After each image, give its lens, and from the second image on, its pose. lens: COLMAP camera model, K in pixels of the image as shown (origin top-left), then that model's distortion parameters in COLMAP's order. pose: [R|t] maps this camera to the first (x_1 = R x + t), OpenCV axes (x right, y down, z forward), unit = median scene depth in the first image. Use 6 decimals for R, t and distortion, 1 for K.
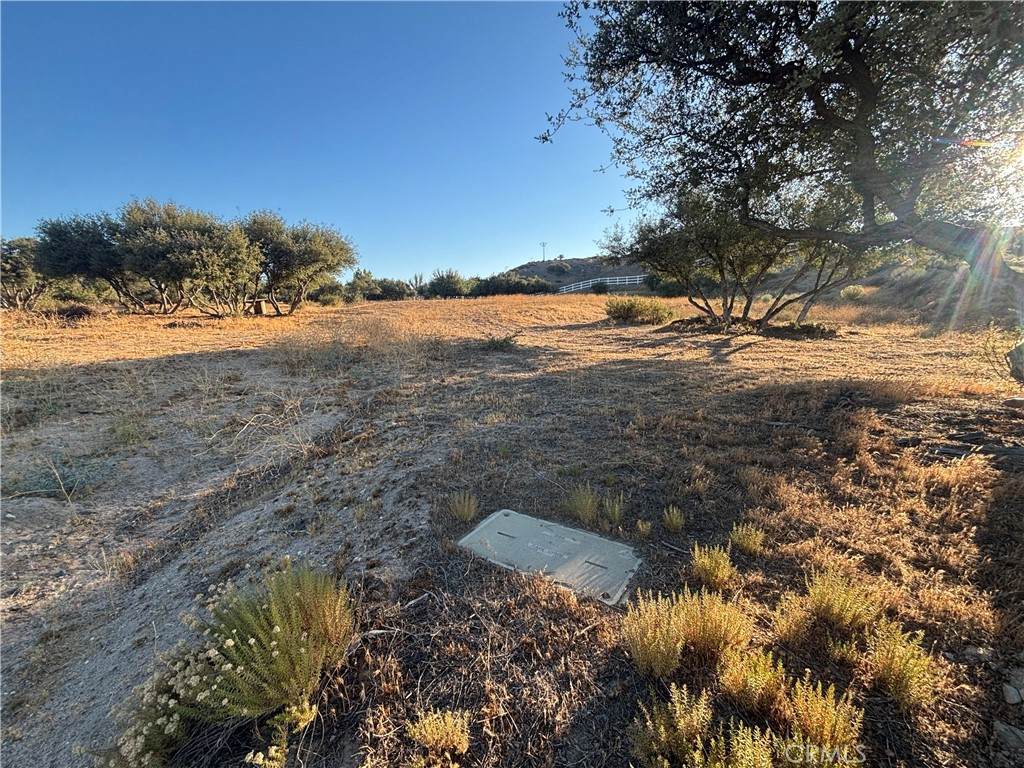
lens RADIAL K [[455.1, 0, 512.0], [0, 455.1, 384.0], [0, 0, 1]] dist [0.014406, -0.000139]
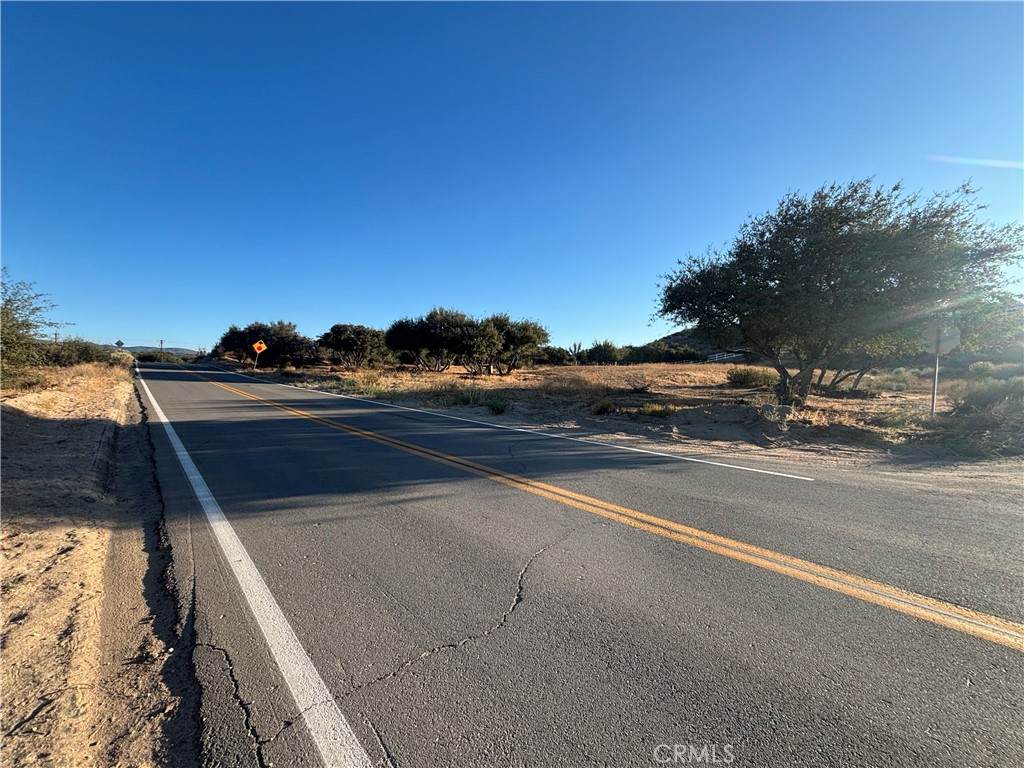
lens RADIAL K [[455.1, 0, 512.0], [0, 455.1, 384.0], [0, 0, 1]] dist [0.014406, -0.000139]
pose [[0.947251, 0.033916, -0.318694, 0.033366], [-0.077474, 0.989126, -0.125010, 0.079533], [0.310989, 0.143106, 0.939578, -0.477298]]
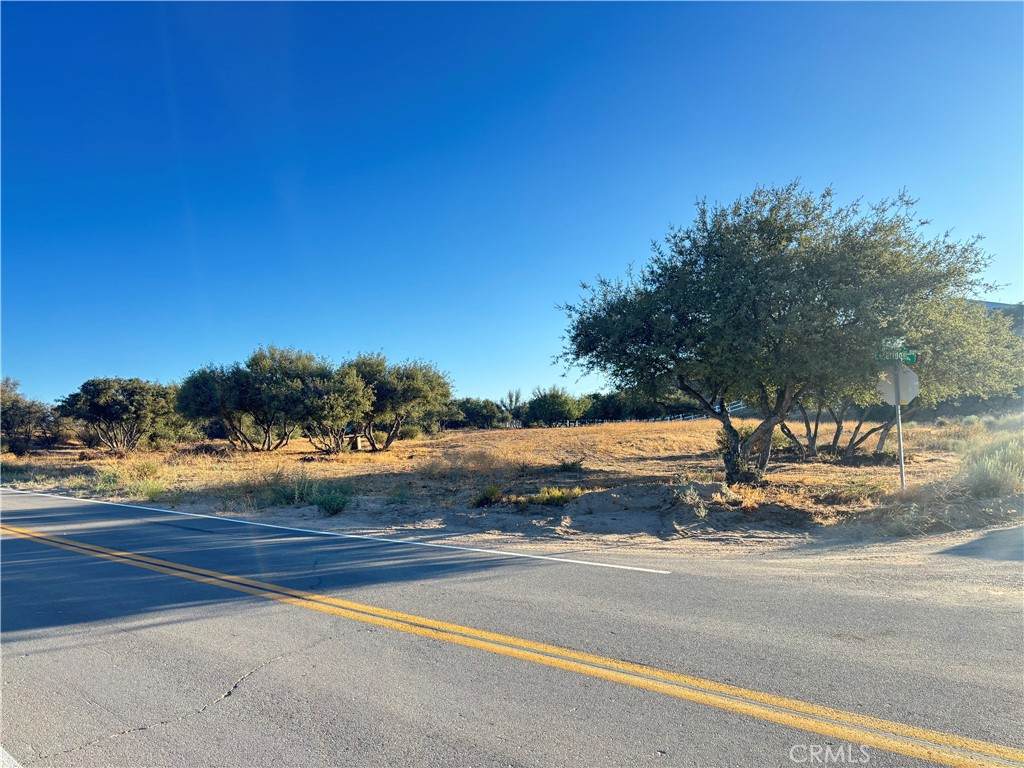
lens RADIAL K [[768.4, 0, 500.4], [0, 768.4, 382.3], [0, 0, 1]] dist [0.082562, -0.092742]
pose [[0.976369, -0.032553, -0.213644, 0.116668], [-0.017955, 0.972953, -0.230306, 0.085739], [0.215362, 0.228699, 0.949377, -0.556576]]
